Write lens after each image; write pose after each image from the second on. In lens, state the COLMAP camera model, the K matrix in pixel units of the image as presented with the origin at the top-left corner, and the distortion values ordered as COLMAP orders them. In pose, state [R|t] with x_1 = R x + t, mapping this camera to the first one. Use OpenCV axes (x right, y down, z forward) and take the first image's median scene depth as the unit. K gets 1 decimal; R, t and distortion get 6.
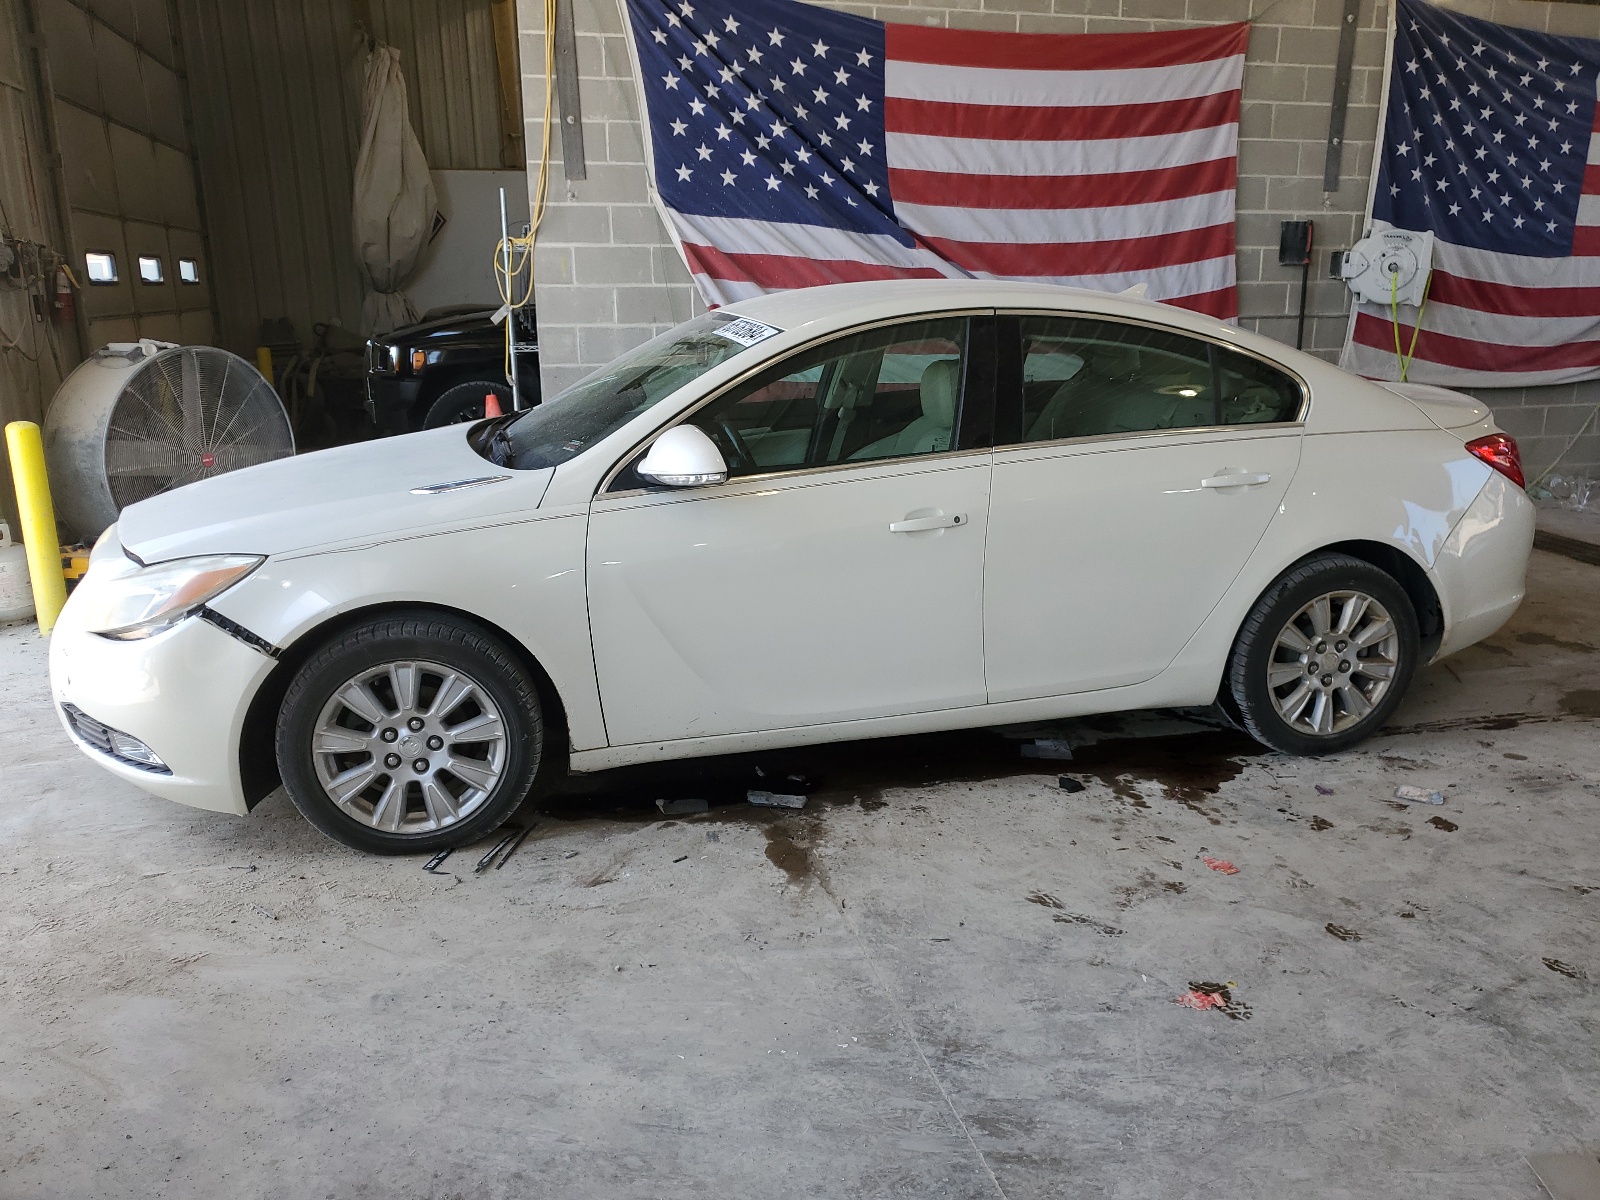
lens RADIAL K [[1246.1, 0, 841.8], [0, 1246.1, 598.4], [0, 0, 1]] dist [0.012970, 0.009778]
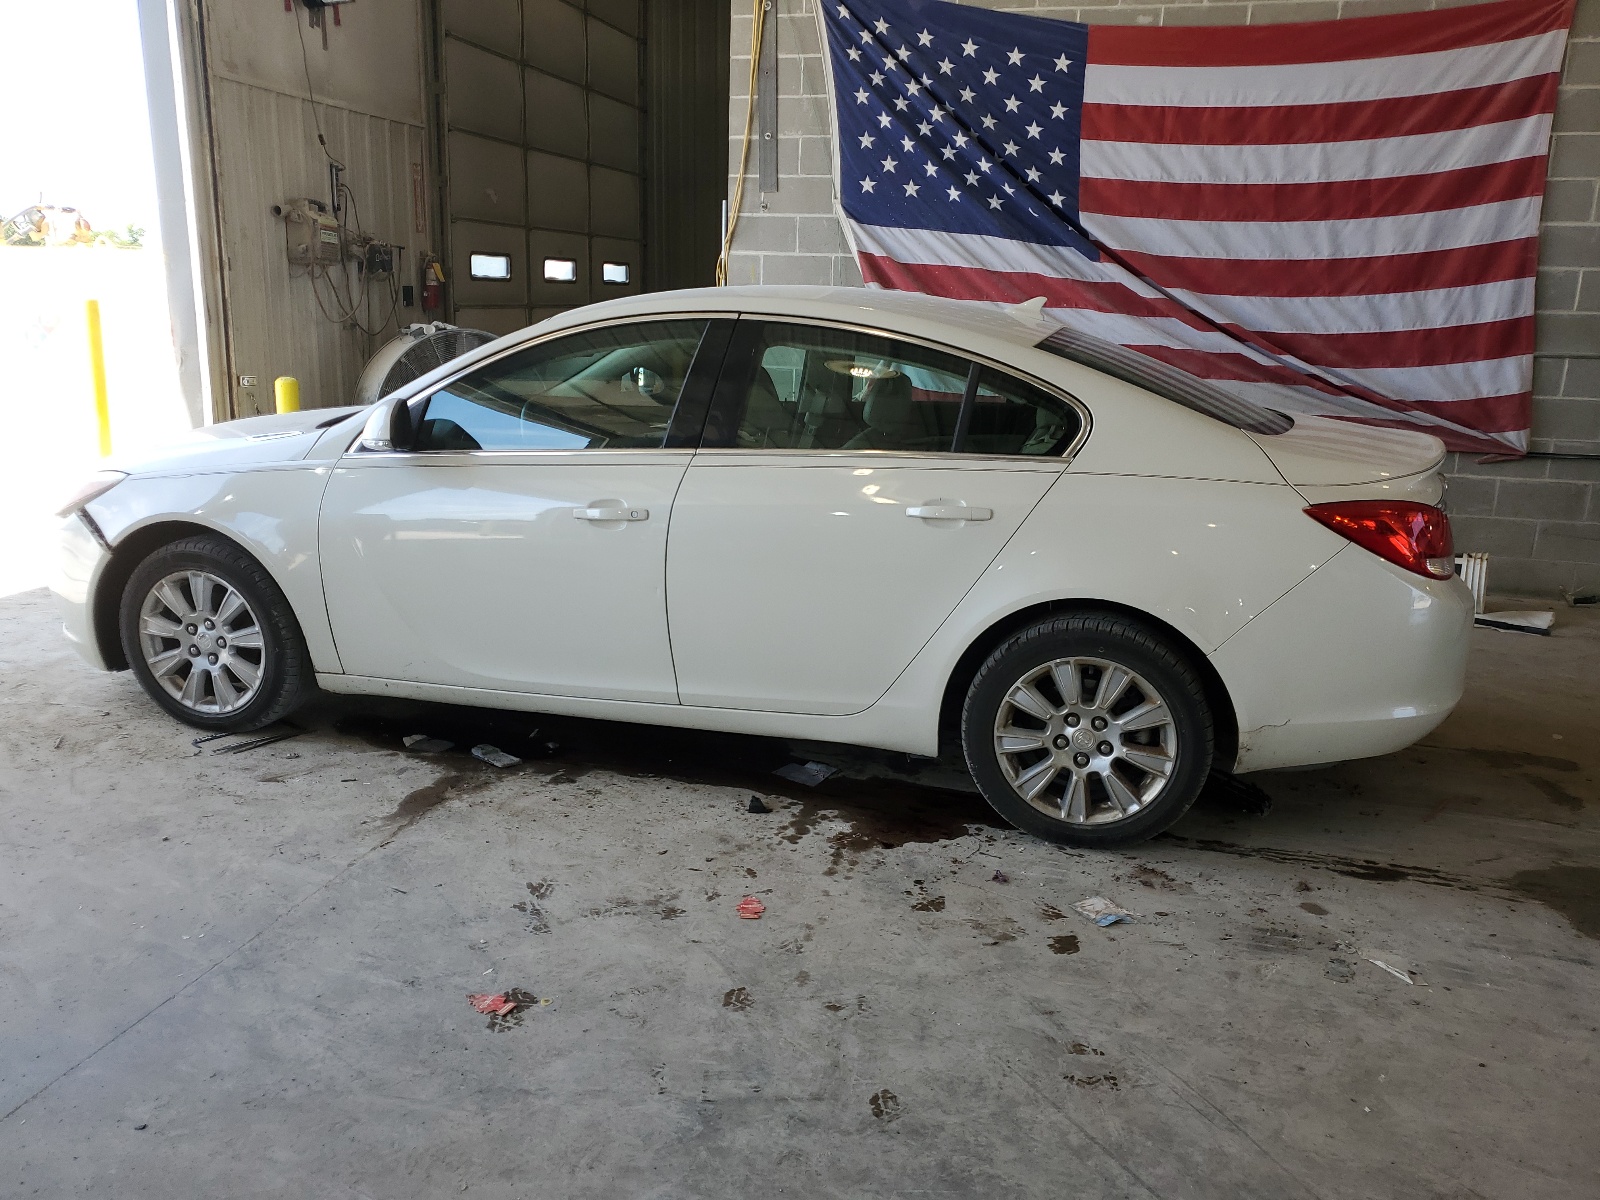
lens RADIAL K [[1246.1, 0, 822.7], [0, 1246.1, 585.0], [0, 0, 1]] dist [0.012970, 0.009778]
pose [[0.870940, 0.141366, -0.470615, 0.623703], [-0.152463, 0.988200, 0.014686, -0.039296], [0.467138, 0.058960, 0.882216, 0.156387]]
